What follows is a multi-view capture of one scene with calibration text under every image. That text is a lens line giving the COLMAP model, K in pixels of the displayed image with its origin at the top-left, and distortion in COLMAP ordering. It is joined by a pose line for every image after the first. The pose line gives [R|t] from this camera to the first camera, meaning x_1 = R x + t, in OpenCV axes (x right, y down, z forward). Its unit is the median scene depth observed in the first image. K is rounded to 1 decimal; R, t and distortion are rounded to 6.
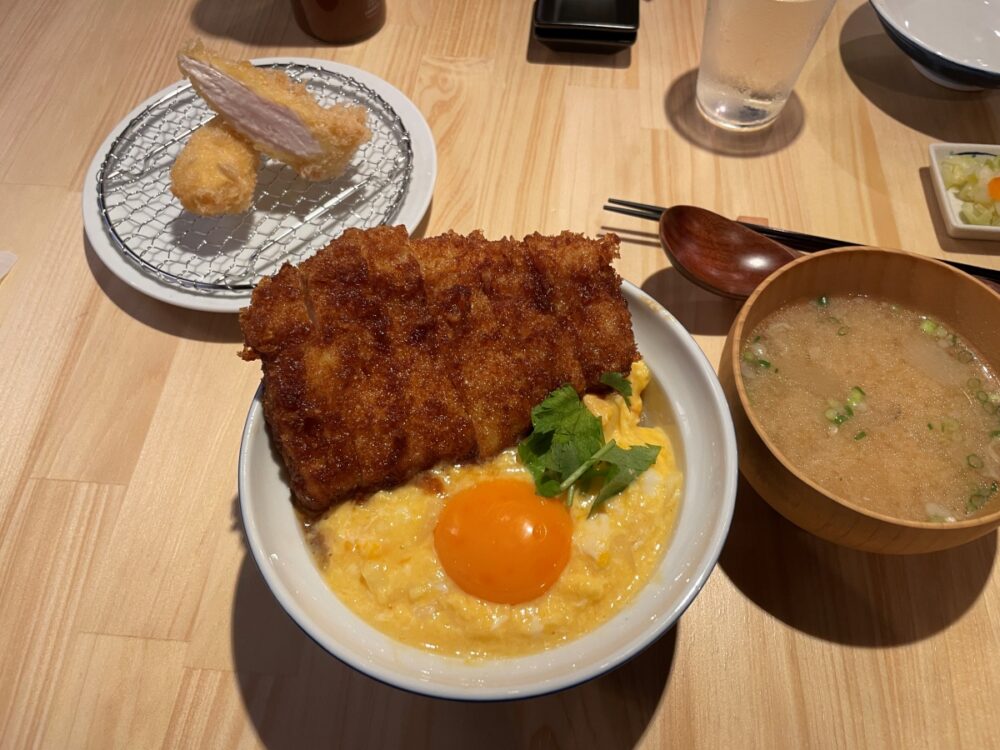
lens RADIAL K [[794.1, 0, 500.0], [0, 794.1, 375.0], [0, 0, 1]] dist [0.094454, -0.197049]
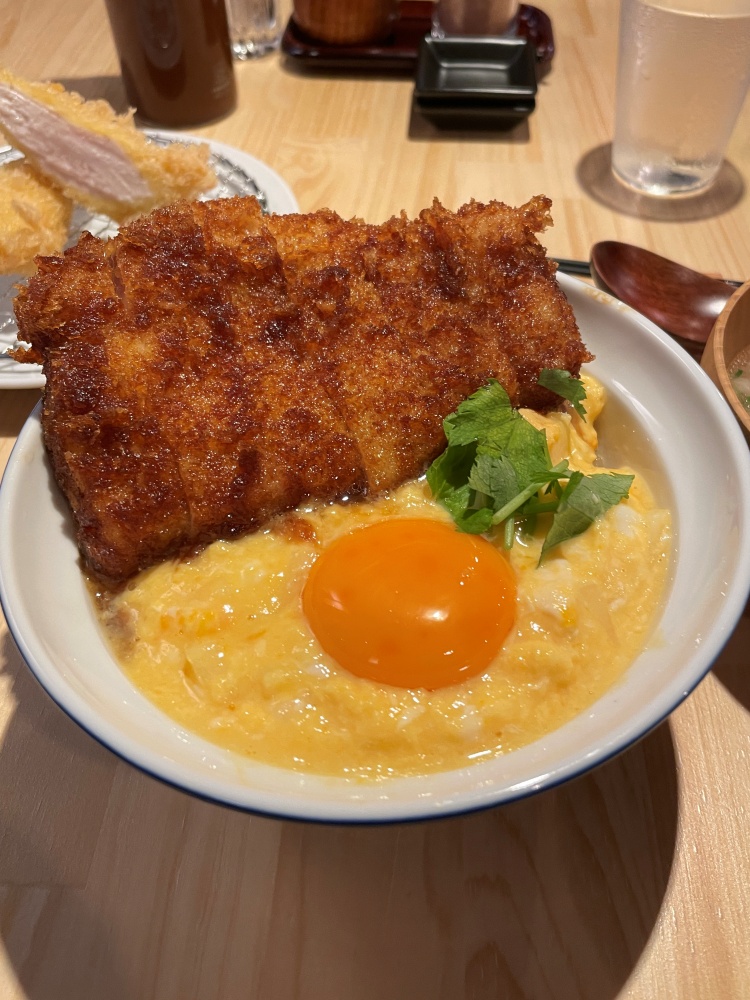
lens RADIAL K [[881.7, 0, 414.4], [0, 881.7, 500.1], [0, 0, 1]] dist [0.066869, -0.100361]
pose [[0.998354, -0.033245, 0.046742, -0.022329], [0.043315, 0.971170, -0.234421, 0.284239], [-0.037601, 0.236060, 0.971011, 0.278810]]
